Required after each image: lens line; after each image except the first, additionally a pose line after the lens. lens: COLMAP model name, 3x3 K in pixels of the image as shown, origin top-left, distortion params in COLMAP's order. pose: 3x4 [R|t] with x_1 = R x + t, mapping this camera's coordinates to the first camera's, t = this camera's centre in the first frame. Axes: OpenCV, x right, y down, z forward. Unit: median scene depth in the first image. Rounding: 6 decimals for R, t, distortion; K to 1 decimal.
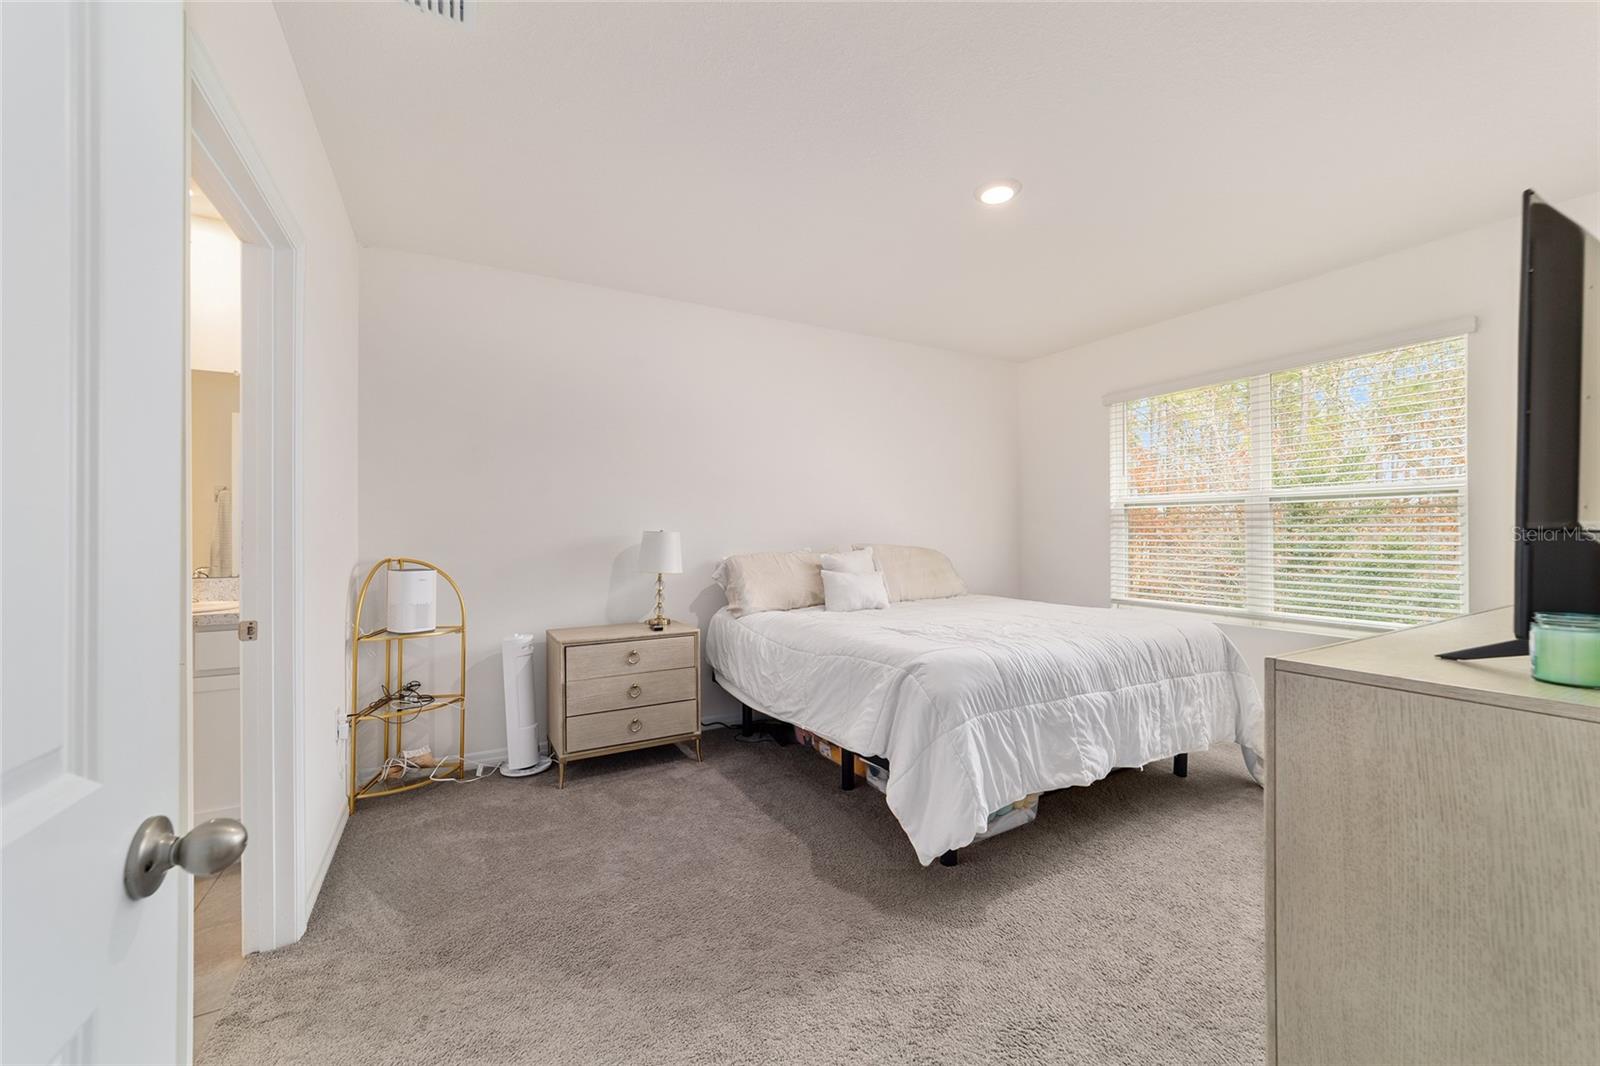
lens RADIAL K [[614.3, 0, 786.7], [0, 614.3, 530.3], [0, 0, 1]] dist [-0.012239, 0.006606]
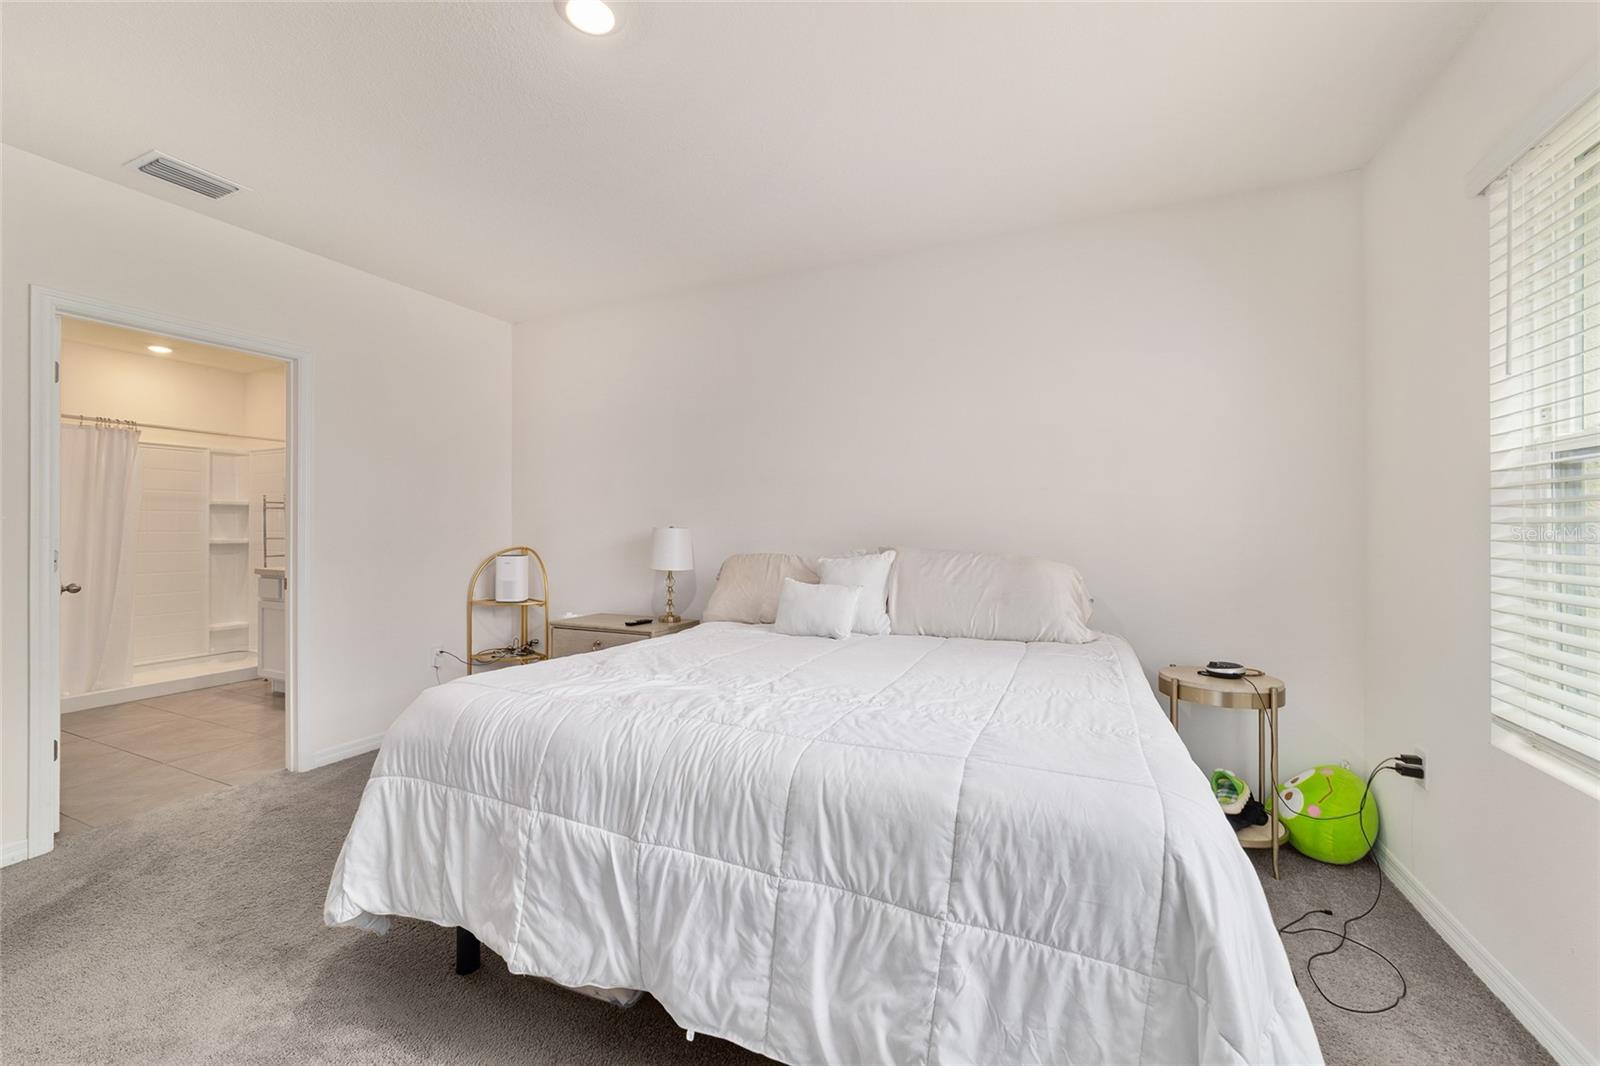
lens RADIAL K [[614.3, 0, 793.4], [0, 614.3, 531.1], [0, 0, 1]] dist [-0.012239, 0.006606]
pose [[0.613048, 0.006202, -0.790021, 0.878850], [-0.003065, 0.999980, 0.005471, 0.000744], [0.790040, -0.000932, 0.613055, 0.685700]]
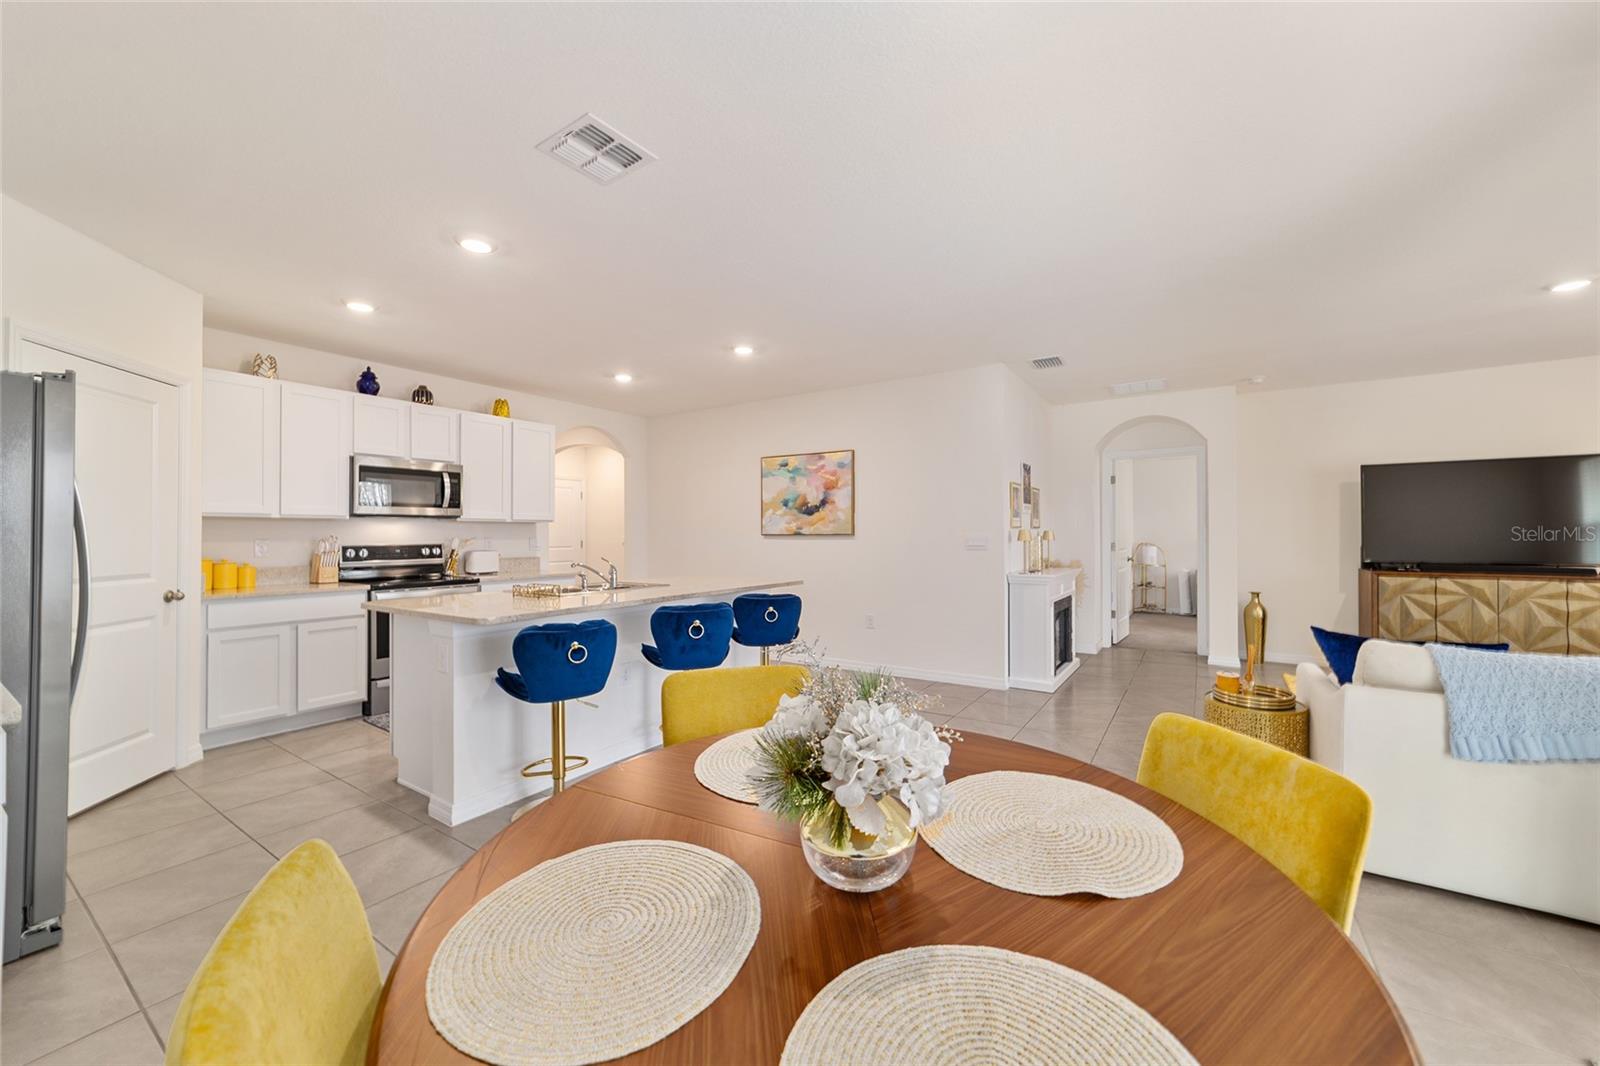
lens RADIAL K [[614.3, 0, 784.8], [0, 614.3, 532.5], [0, 0, 1]] dist [-0.012239, 0.006606]
pose [[0.469126, 0.001277, -0.883130, 1.473963], [-0.003485, 0.999994, -0.000405, -0.011340], [0.883124, 0.003268, 0.469128, -2.446047]]
